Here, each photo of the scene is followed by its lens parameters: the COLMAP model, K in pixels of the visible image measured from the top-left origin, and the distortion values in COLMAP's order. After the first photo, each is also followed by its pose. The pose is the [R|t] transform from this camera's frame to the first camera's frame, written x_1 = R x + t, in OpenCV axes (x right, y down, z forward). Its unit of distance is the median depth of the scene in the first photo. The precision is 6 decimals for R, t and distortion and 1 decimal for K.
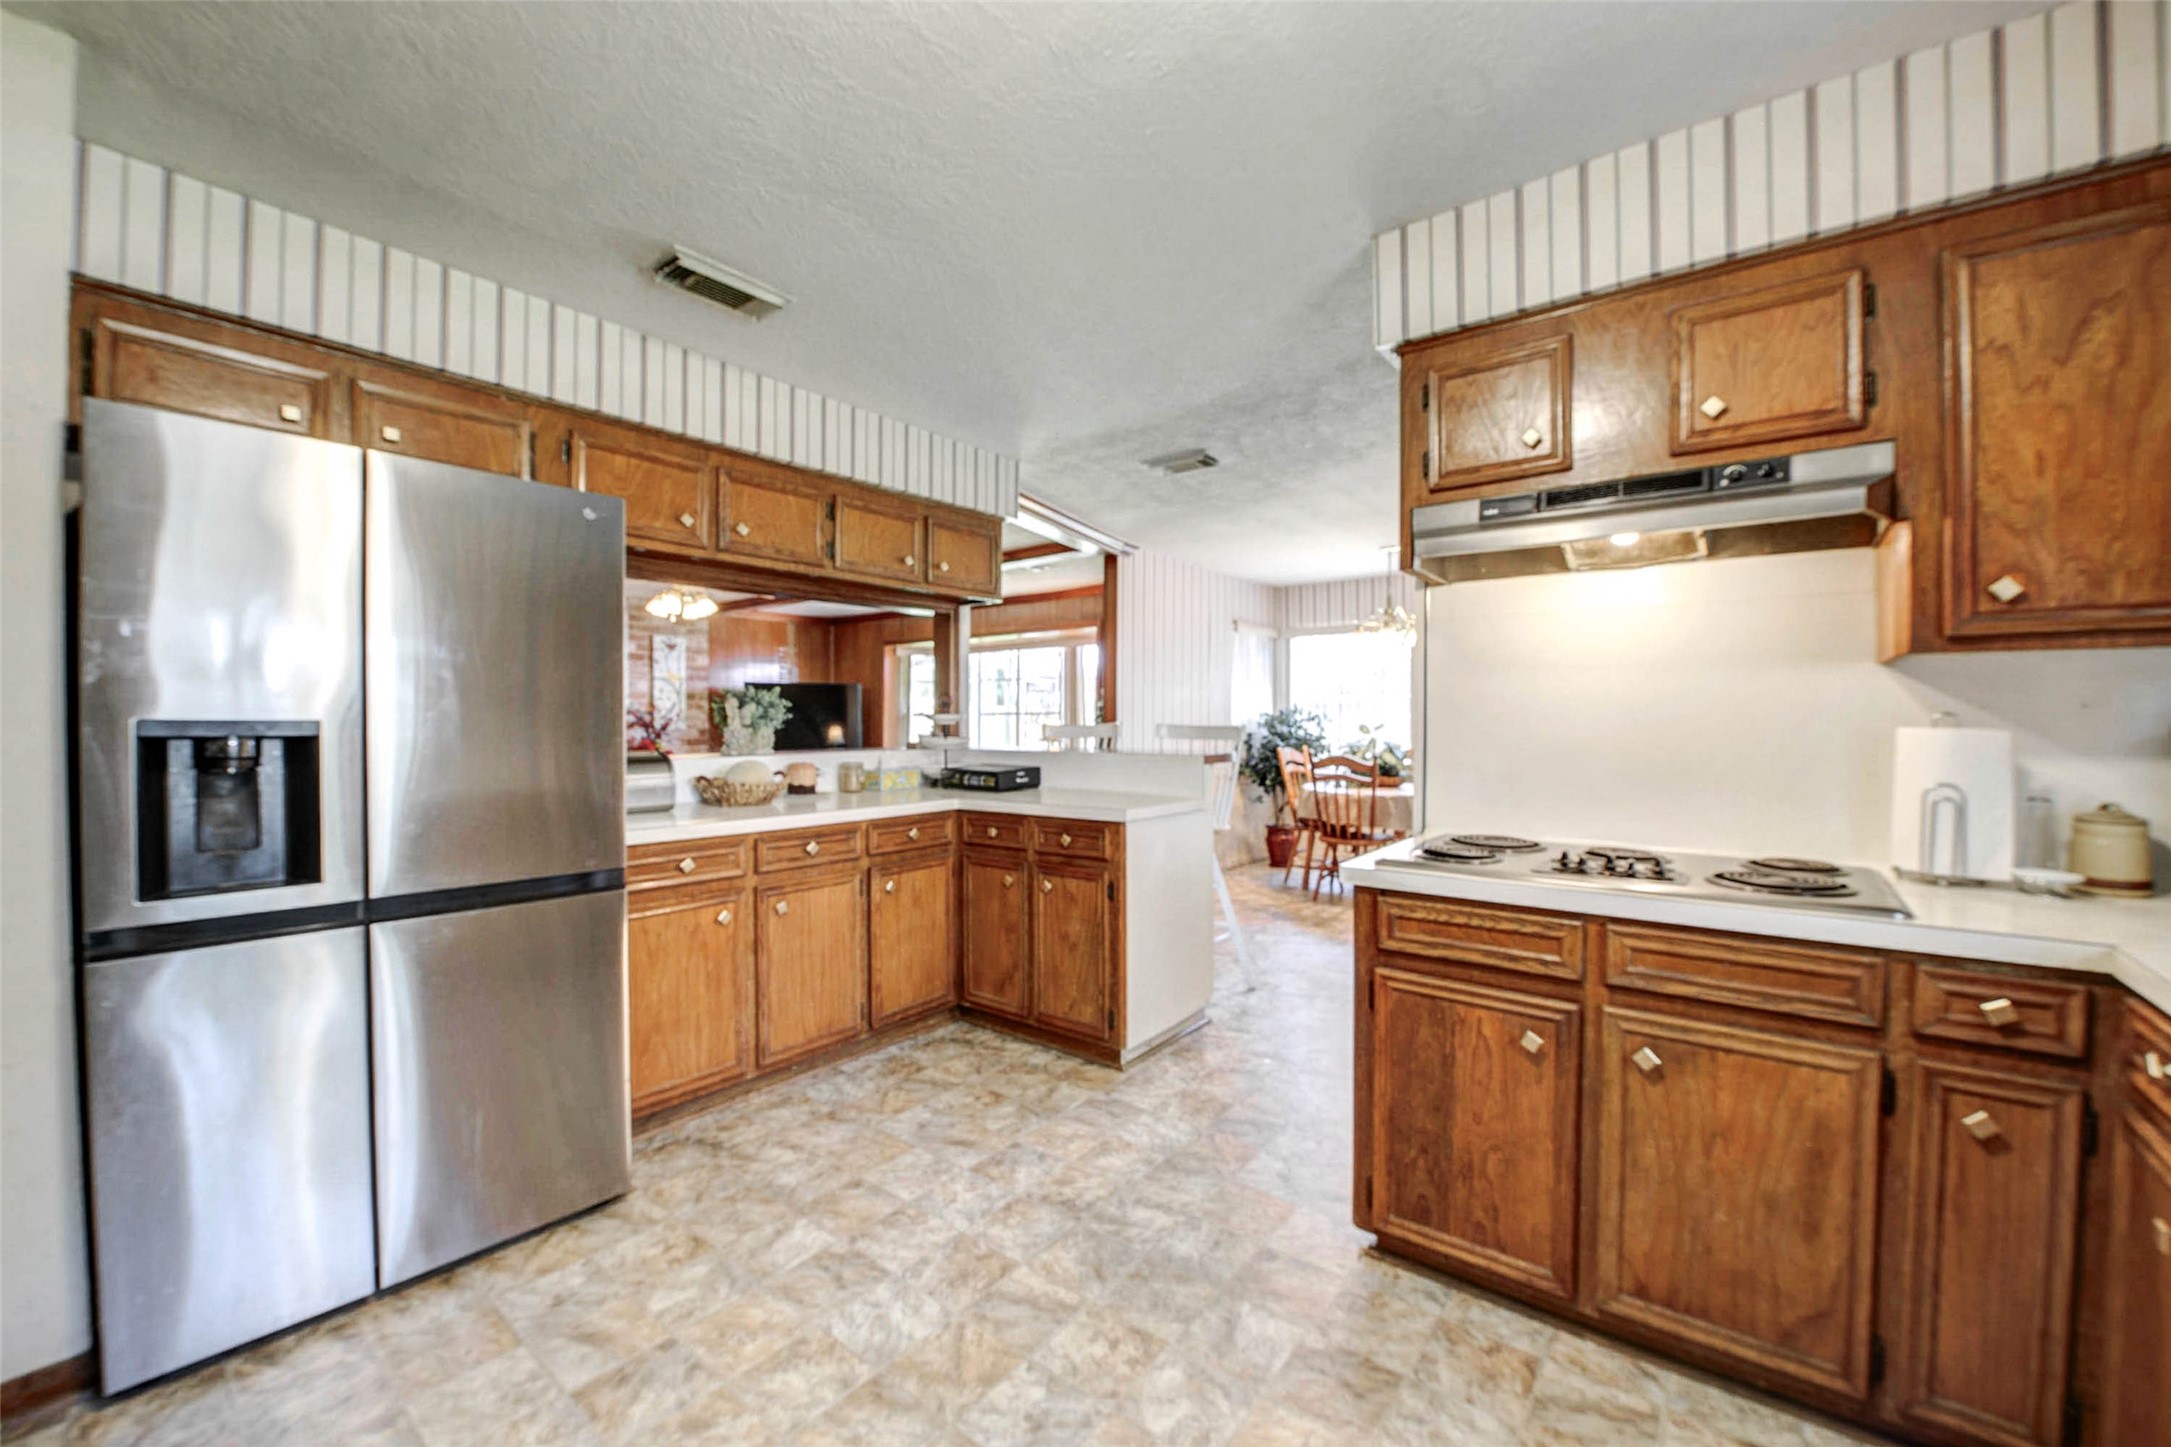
lens RADIAL K [[869.0, 0, 1112.8], [0, 869.0, 730.5], [0, 0, 1]] dist [-0.018421, -0.001207]
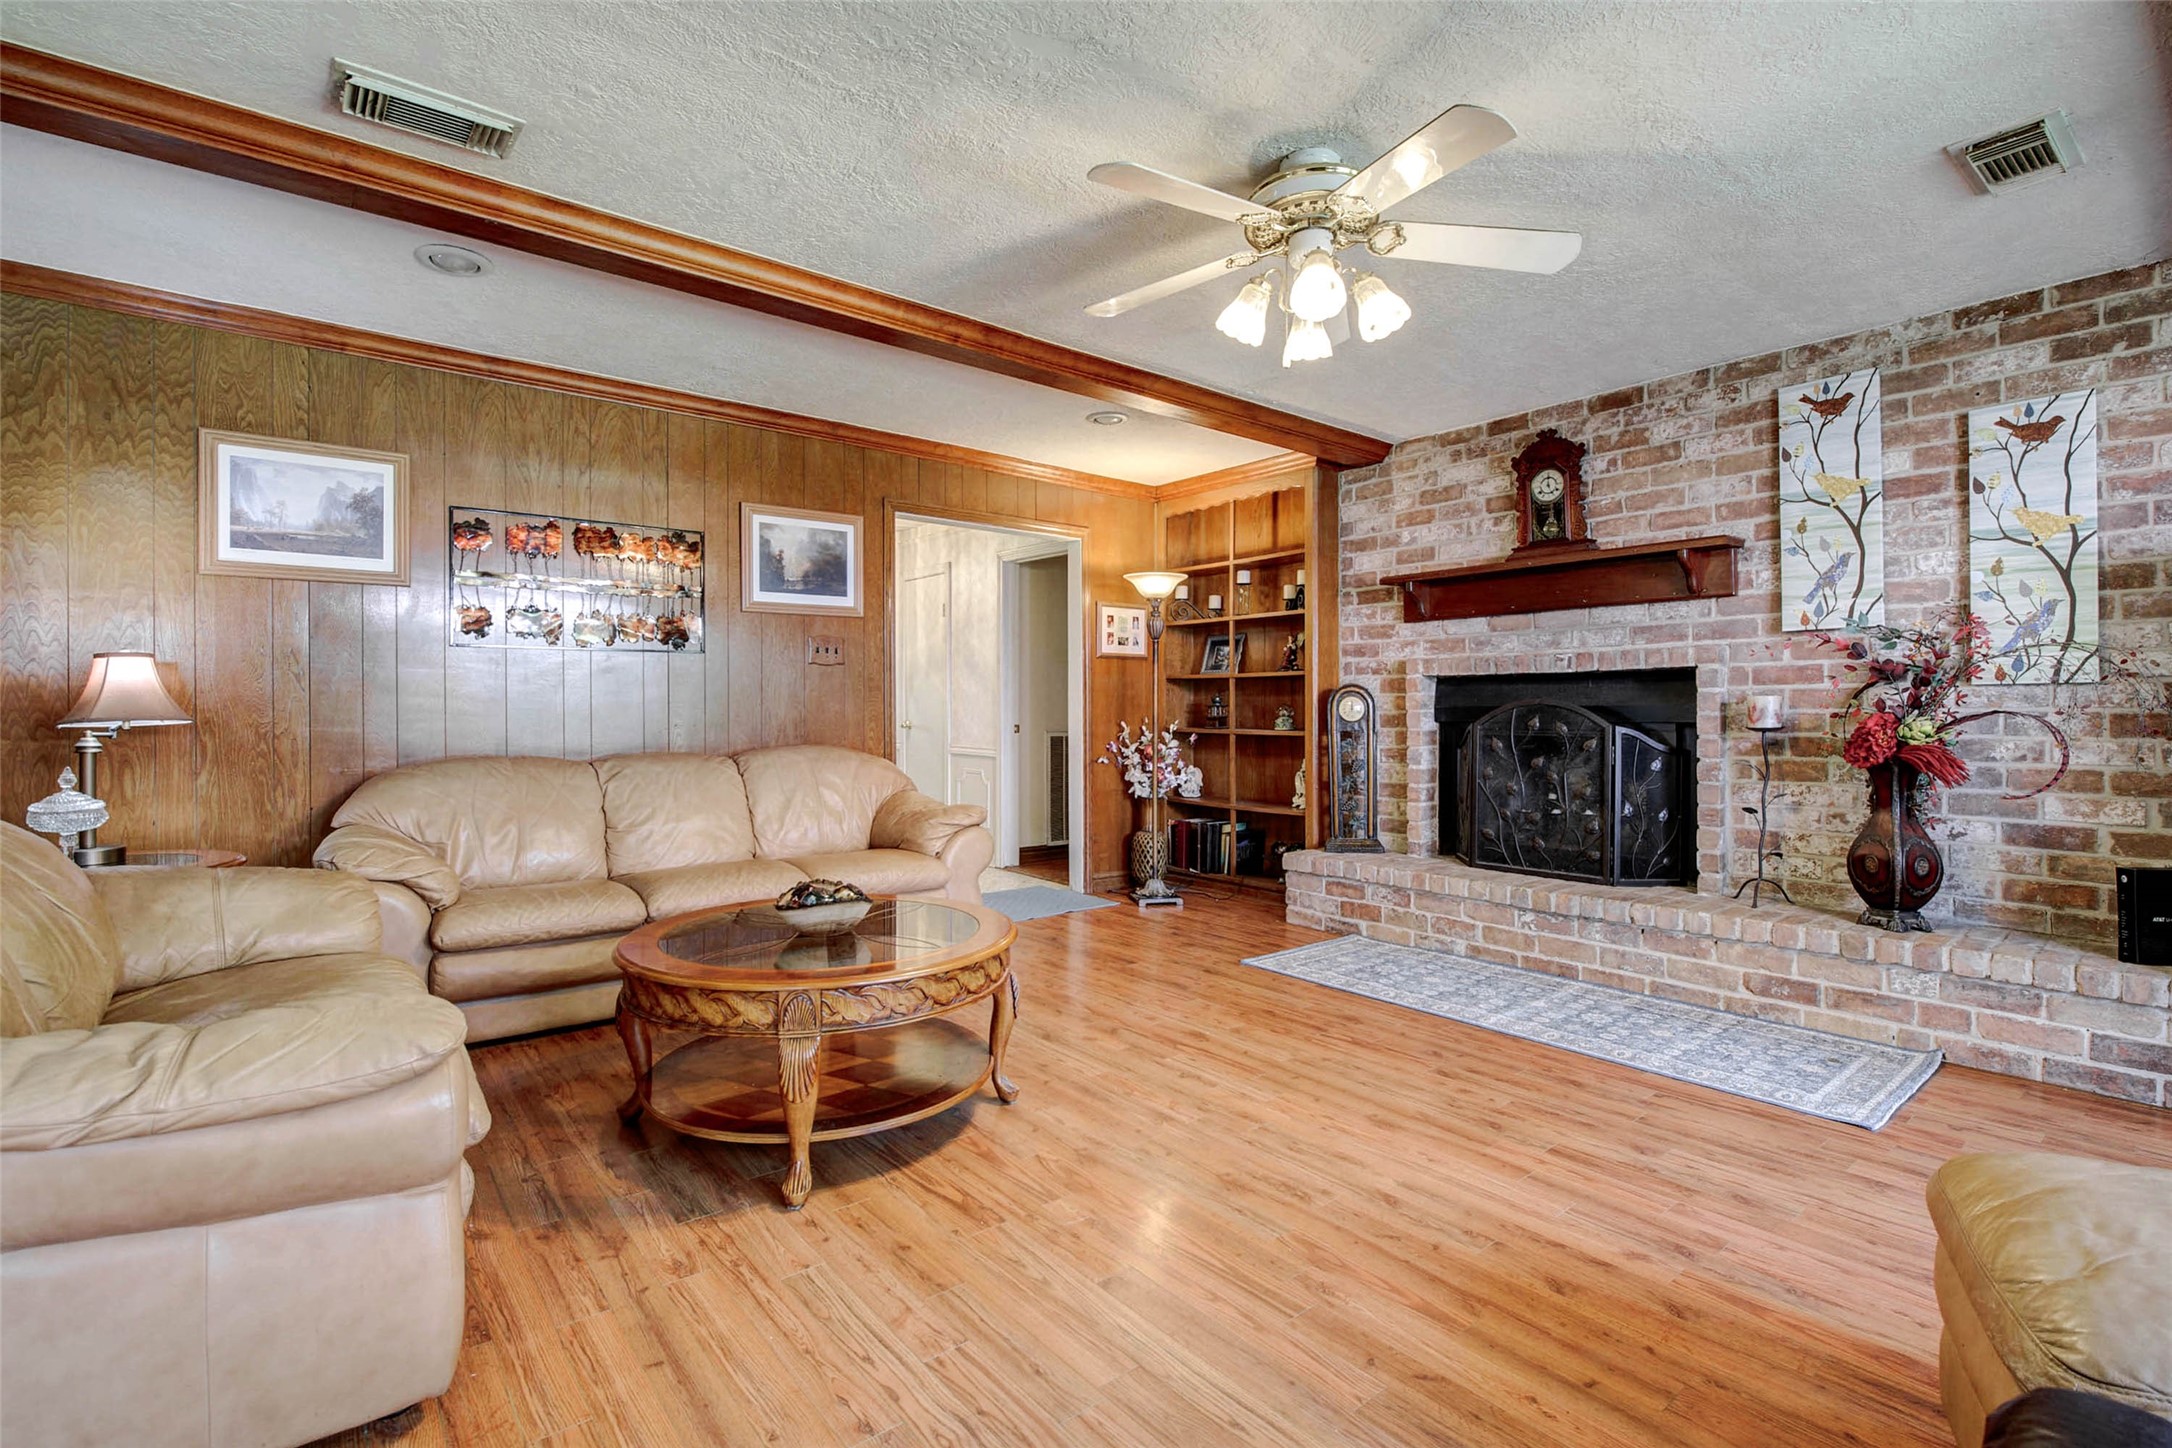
lens RADIAL K [[980.5, 0, 1096.1], [0, 980.5, 714.4], [0, 0, 1]] dist [-0.009060, -0.003698]
pose [[-0.229285, 0.013667, -0.973263, -0.287071], [-0.010298, 0.999811, 0.016466, 0.027596], [0.973305, 0.013798, -0.229101, 2.837172]]
